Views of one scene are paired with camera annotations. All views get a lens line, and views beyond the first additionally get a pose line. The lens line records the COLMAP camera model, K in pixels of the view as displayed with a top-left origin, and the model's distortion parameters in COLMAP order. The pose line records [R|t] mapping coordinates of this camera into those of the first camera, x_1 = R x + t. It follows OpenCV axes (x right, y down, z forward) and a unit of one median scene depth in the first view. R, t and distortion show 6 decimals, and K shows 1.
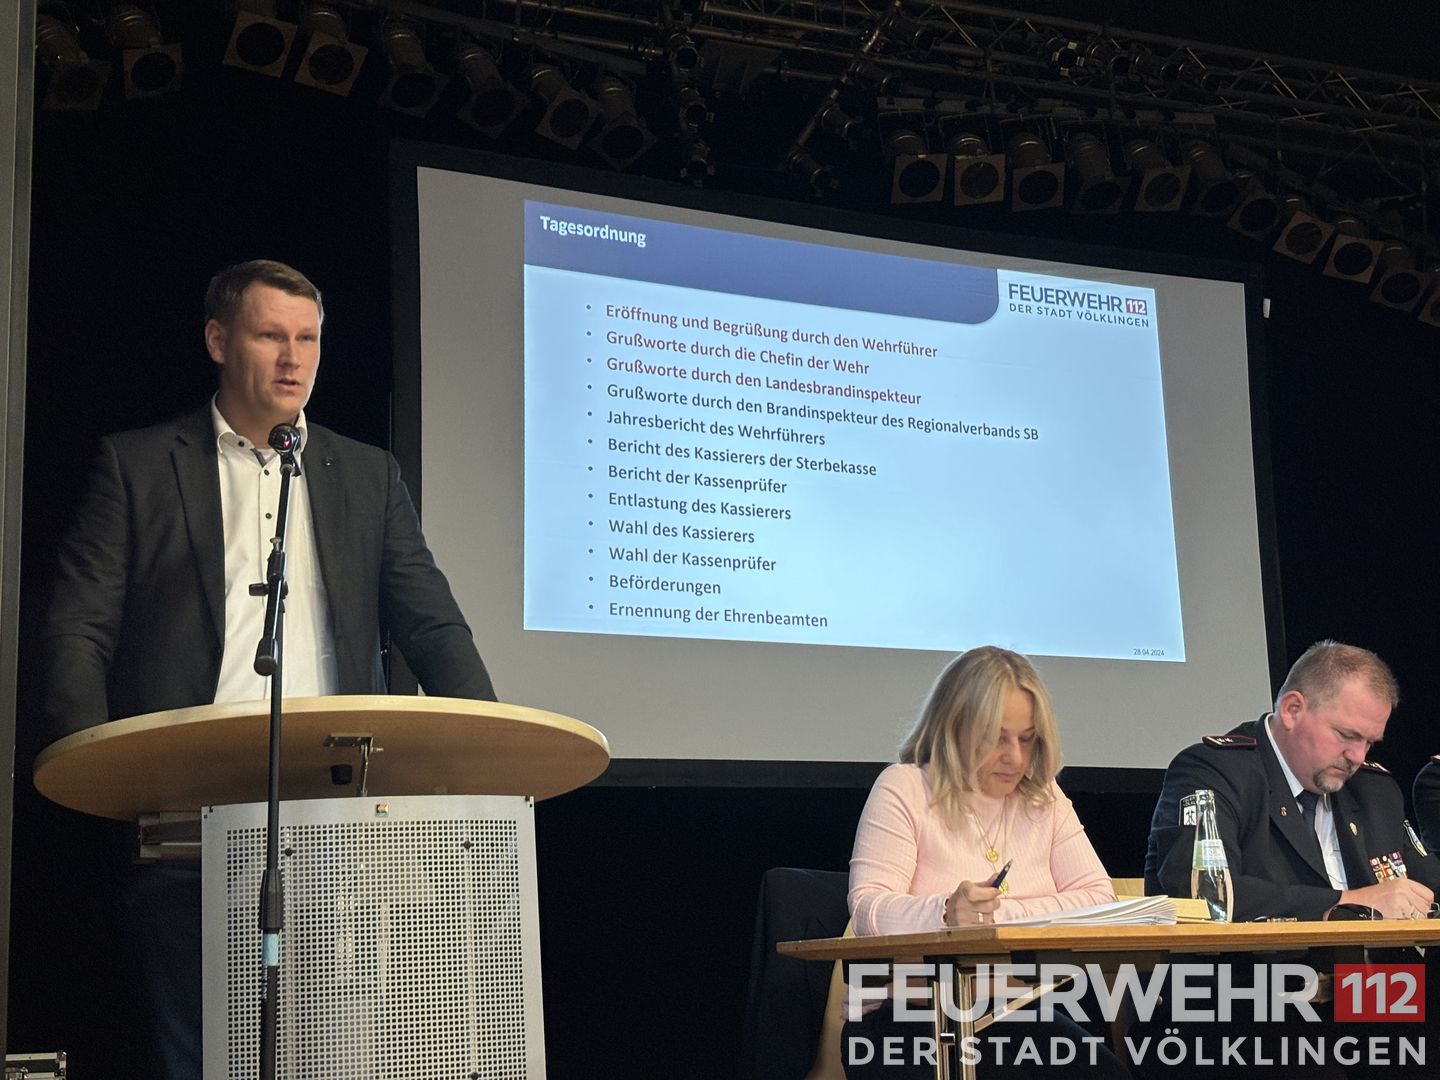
lens RADIAL K [[2171.3, 0, 724.4], [0, 2171.3, 551.2], [0, 0, 1]] dist [0.088049, 0.000000]
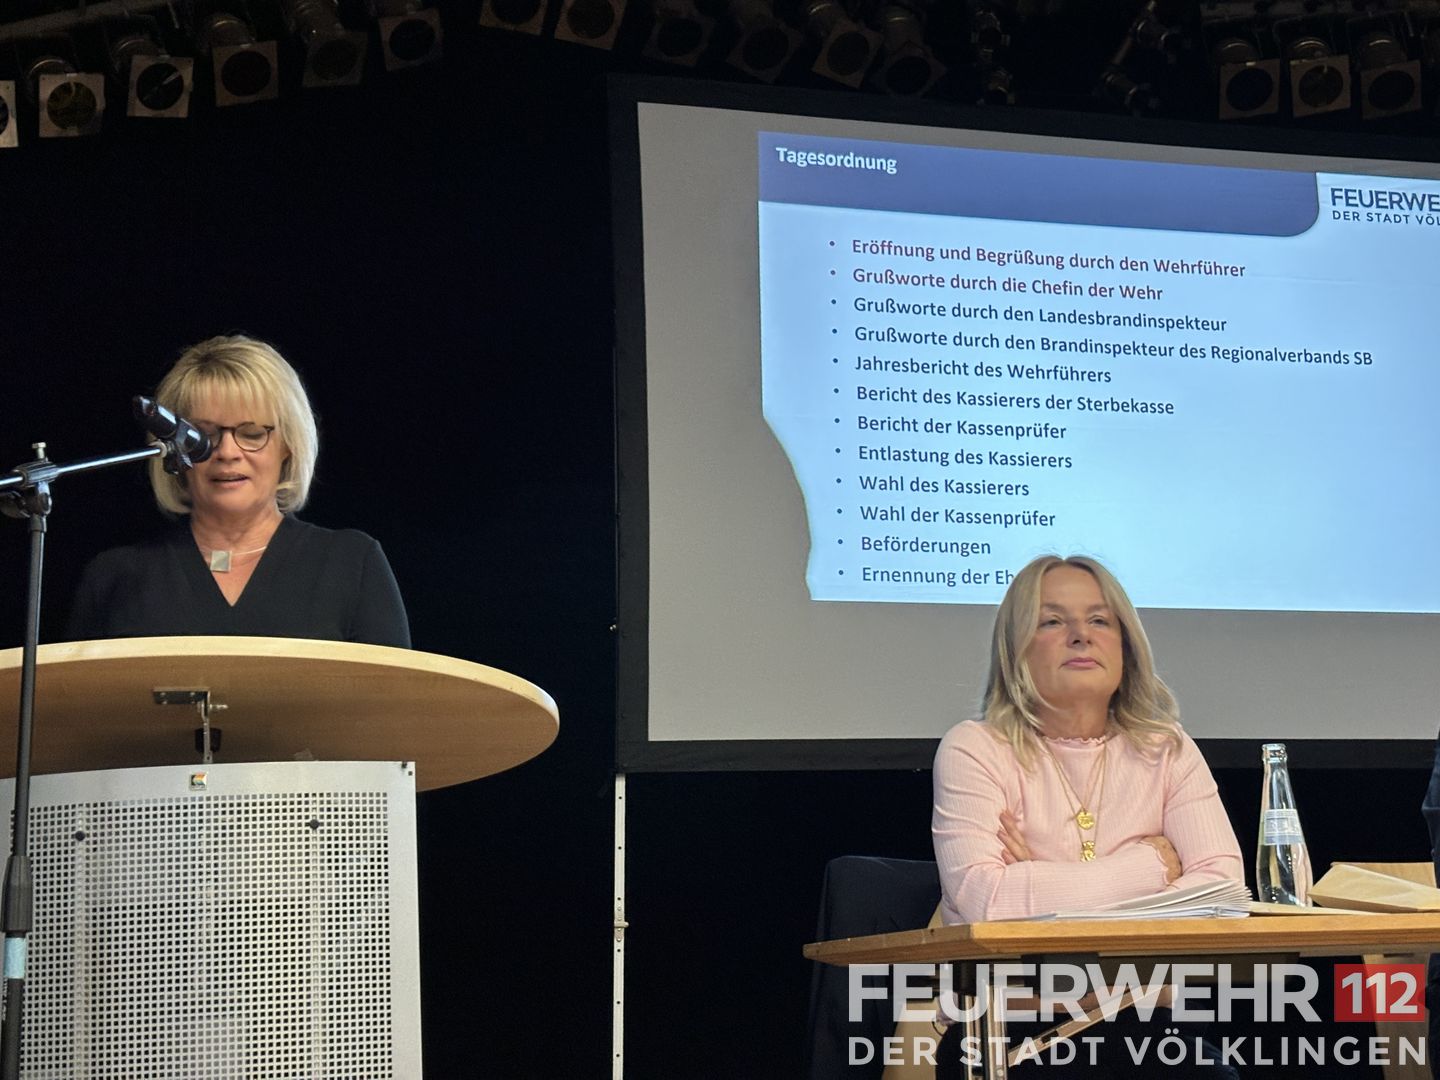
lens RADIAL K [[2171.3, 0, 760.8], [0, 2171.3, 542.0], [0, 0, 1]] dist [0.088049, 0.000000]
pose [[0.979876, -0.041740, -0.195192, 0.075092], [0.040792, 0.999128, -0.008877, 0.017793], [0.195393, 0.000736, 0.980725, 0.098778]]
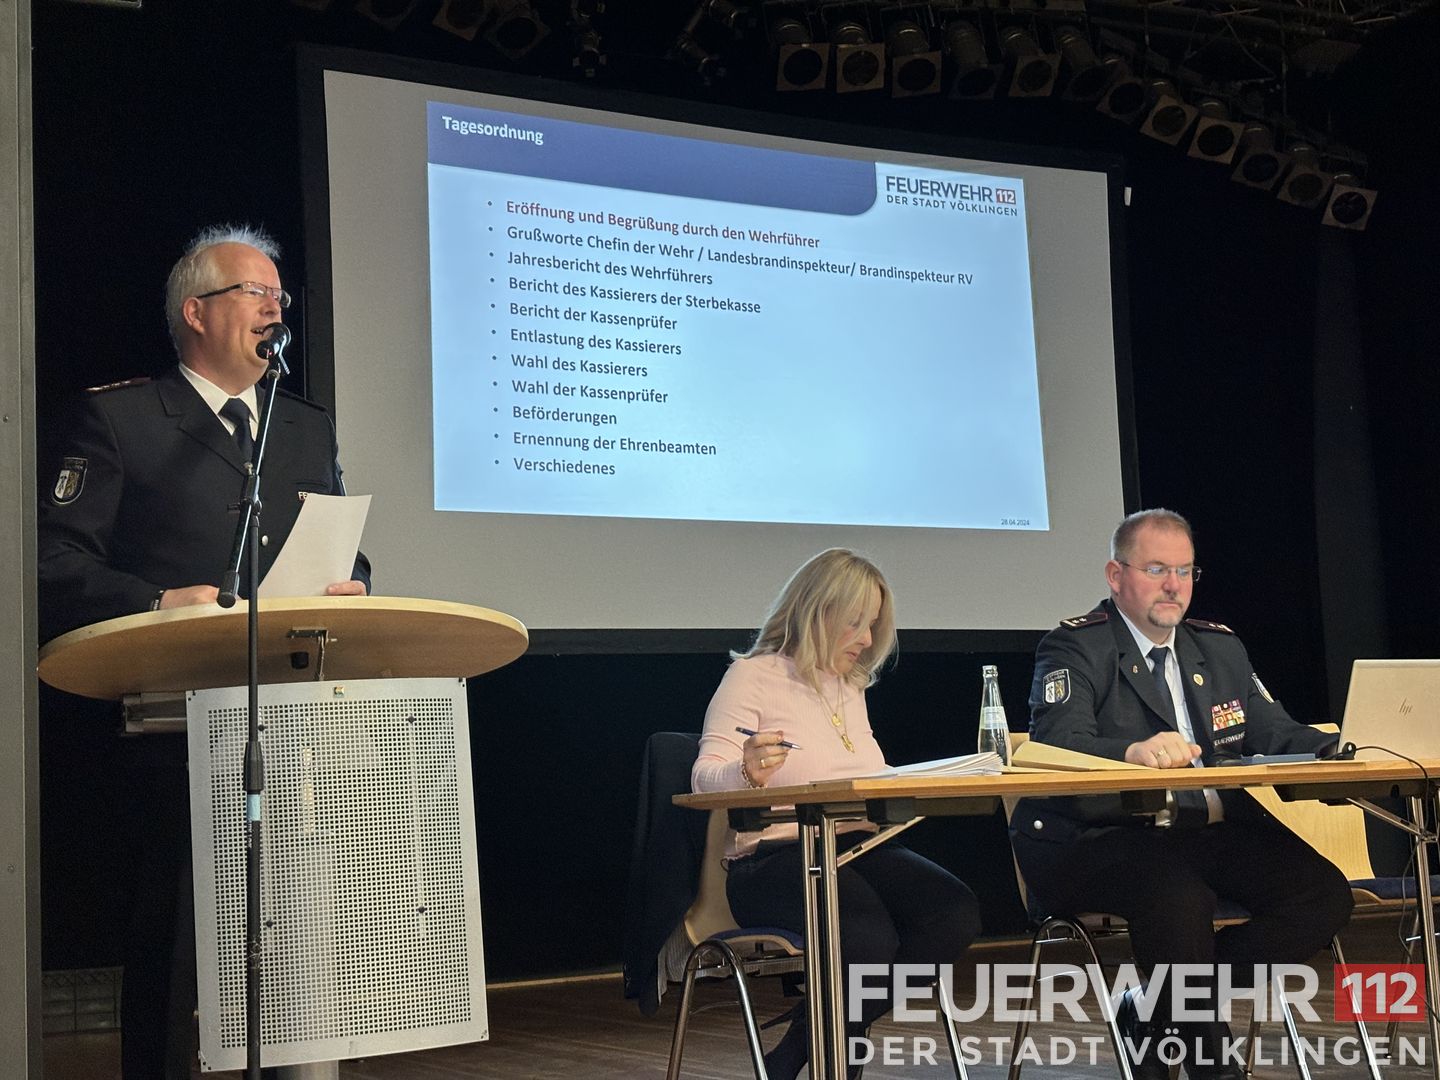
lens RADIAL K [[2171.3, 0, 725.5], [0, 2171.3, 577.9], [0, 0, 1]] dist [0.088049, 0.000000]
pose [[0.998763, -0.011121, 0.048471, -0.001250], [0.007232, 0.996794, 0.079677, -0.013595], [-0.049201, -0.079228, 0.995642, -0.070966]]
